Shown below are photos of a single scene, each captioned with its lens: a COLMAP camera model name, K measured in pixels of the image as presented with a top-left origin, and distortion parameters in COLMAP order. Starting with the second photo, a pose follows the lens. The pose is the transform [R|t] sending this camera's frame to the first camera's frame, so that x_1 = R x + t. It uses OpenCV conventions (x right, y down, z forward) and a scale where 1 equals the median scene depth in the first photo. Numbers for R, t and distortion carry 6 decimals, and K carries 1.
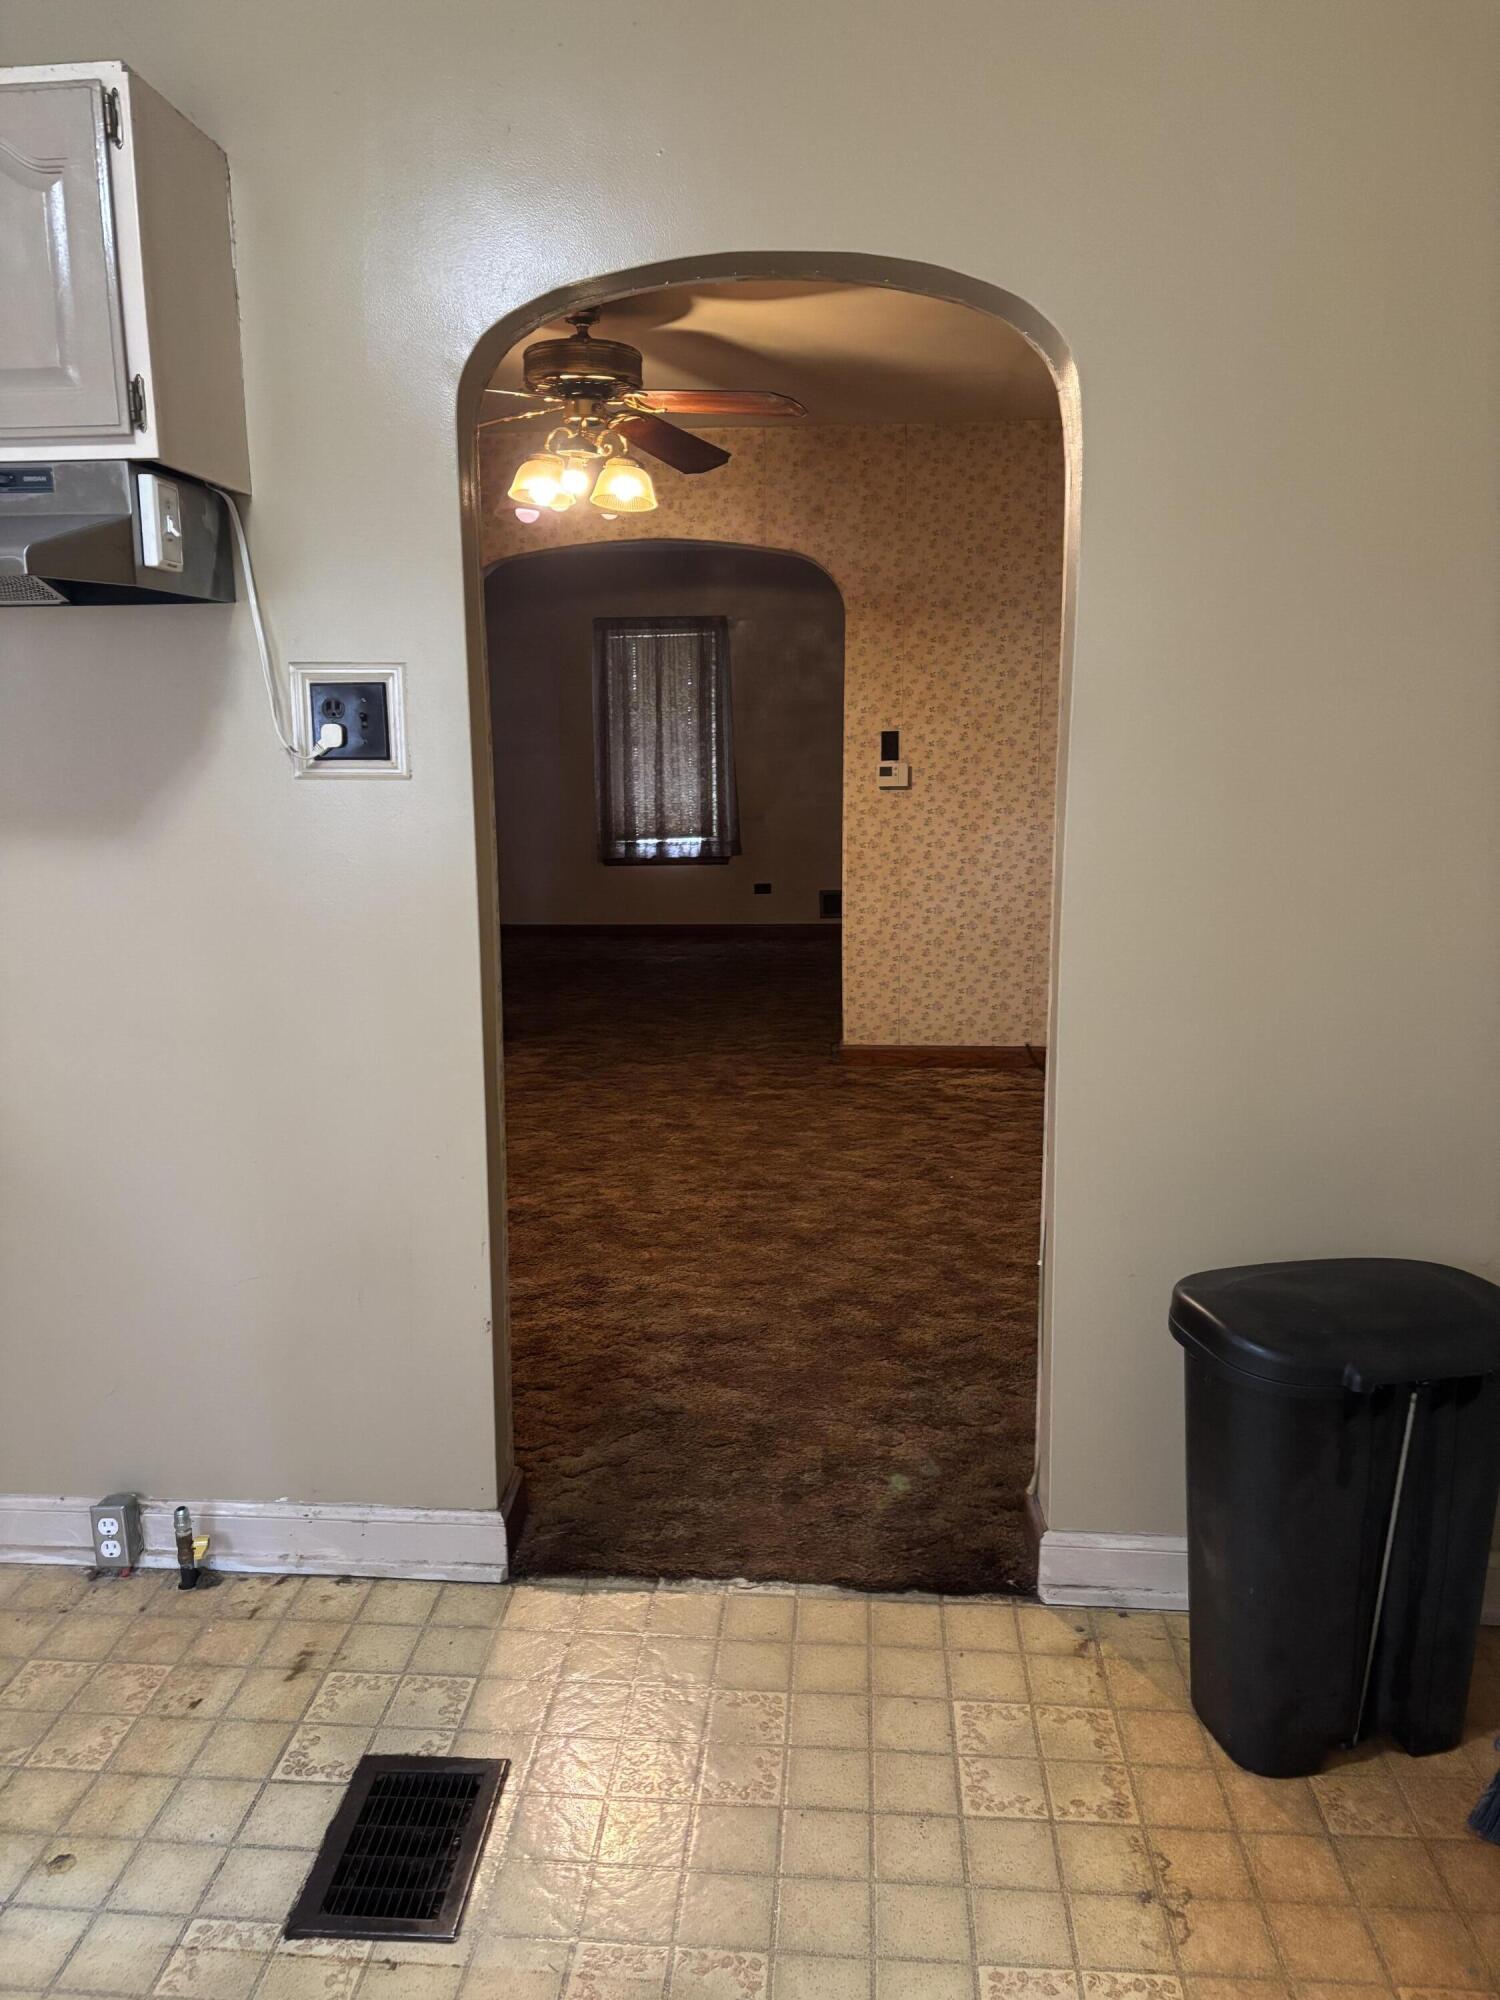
lens RADIAL K [[1491.2, 0, 747.6], [0, 1491.2, 992.8], [0, 0, 1]] dist [0.020905, -0.008125]
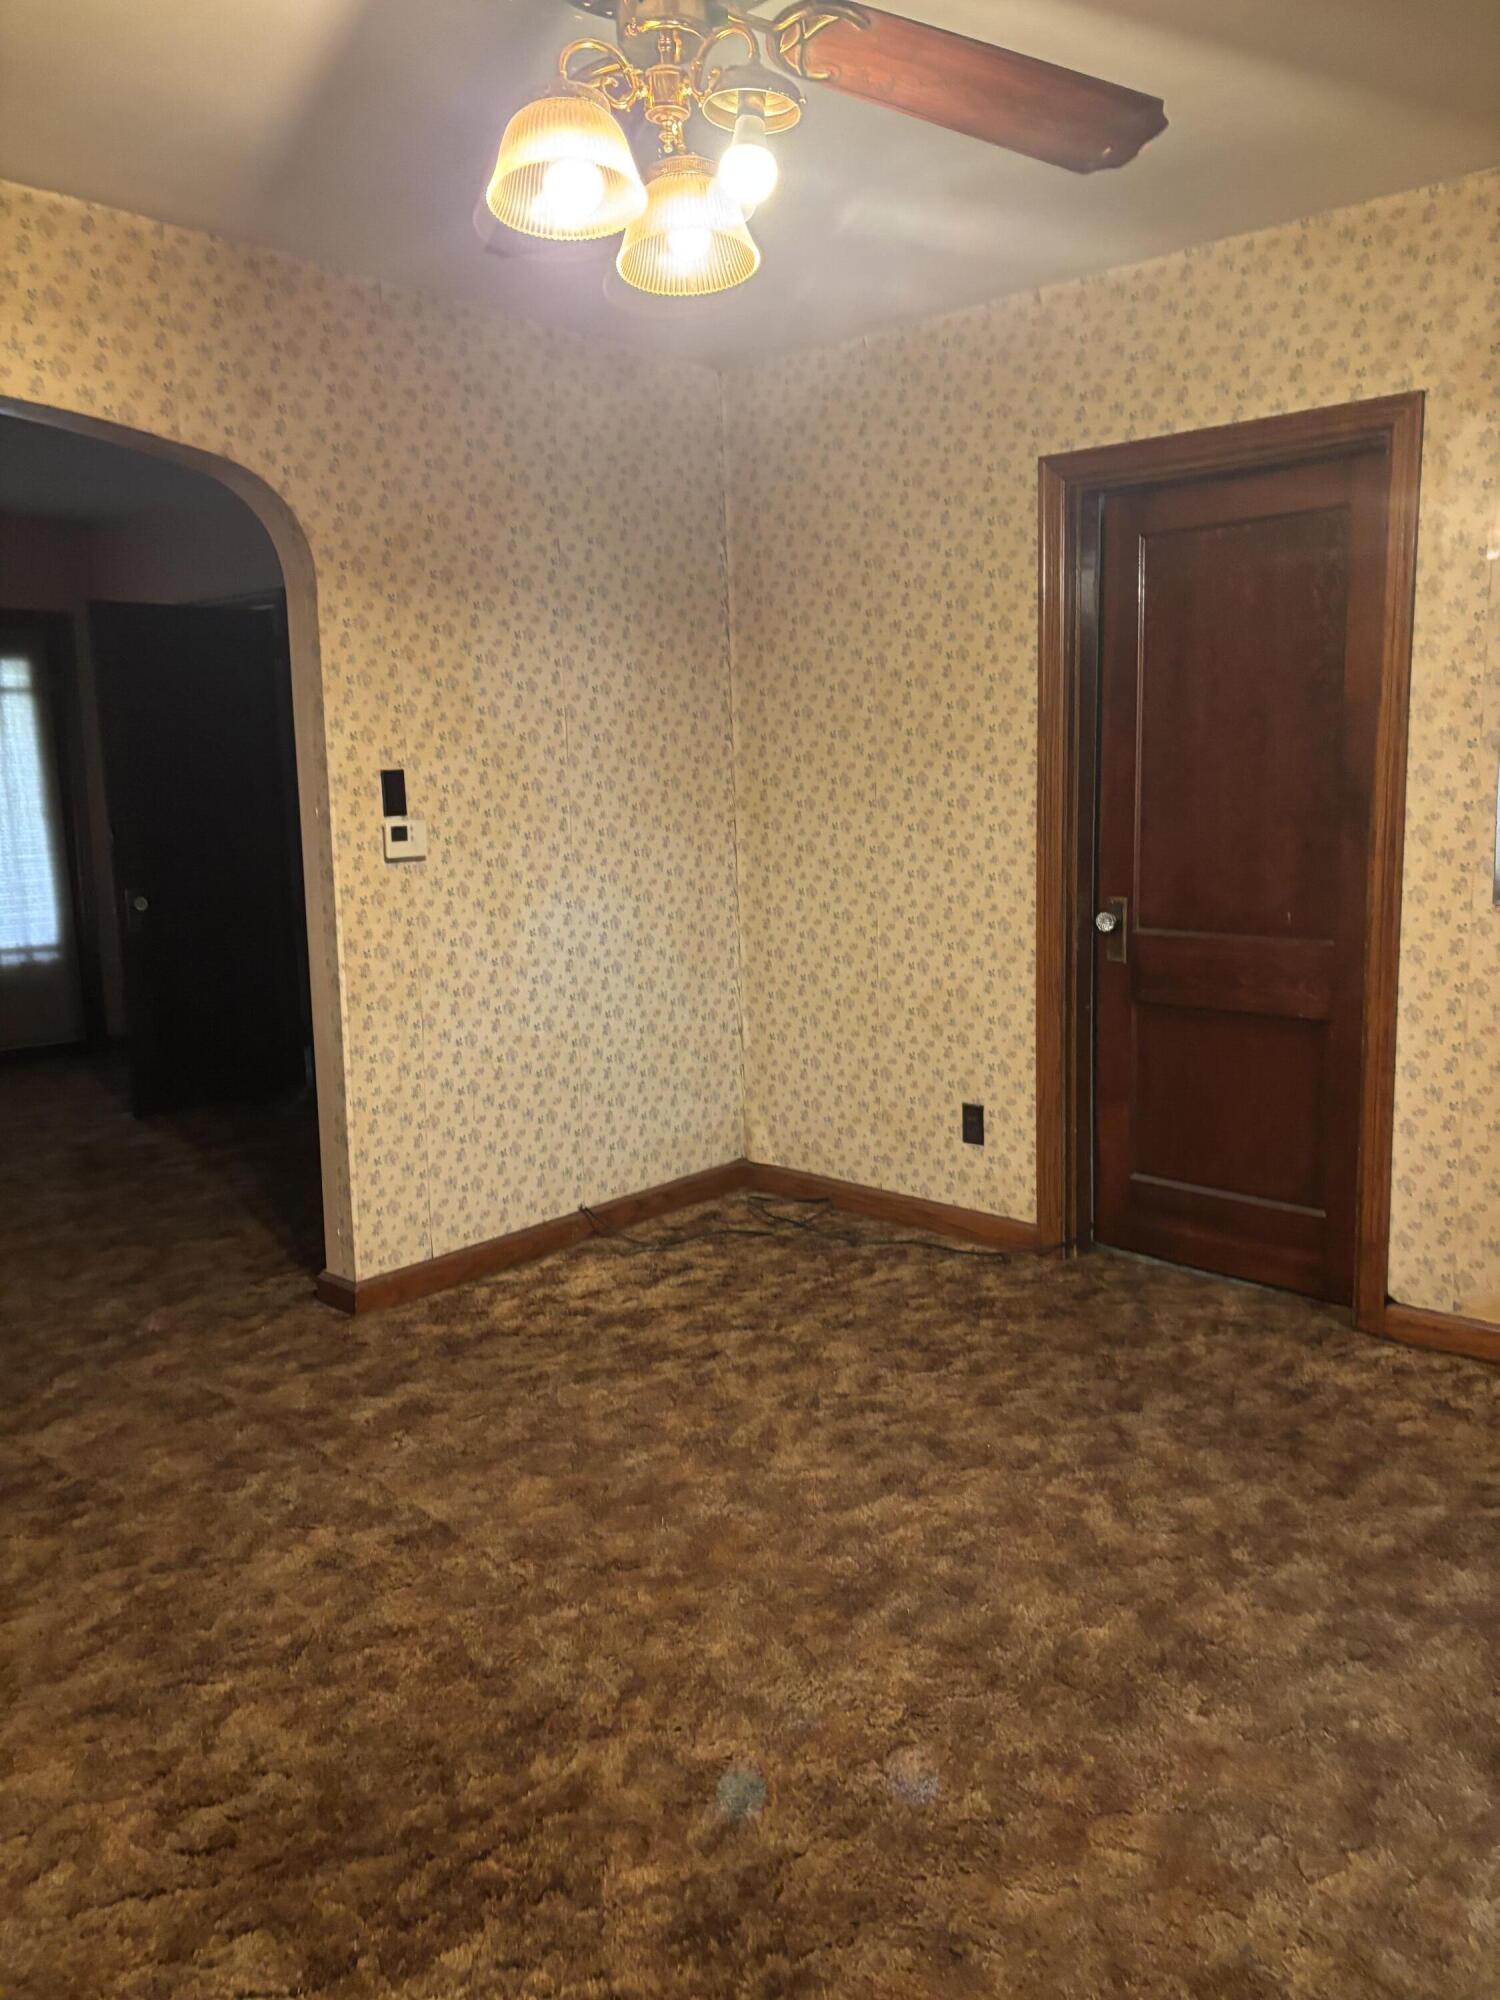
lens RADIAL K [[1491.2, 0, 774.7], [0, 1491.2, 970.0], [0, 0, 1]] dist [0.020905, -0.008125]
pose [[0.602367, -0.114035, 0.790032, -0.316074], [0.147415, 0.988610, 0.030301, -0.088530], [-0.784489, 0.098210, 0.612317, 0.503677]]
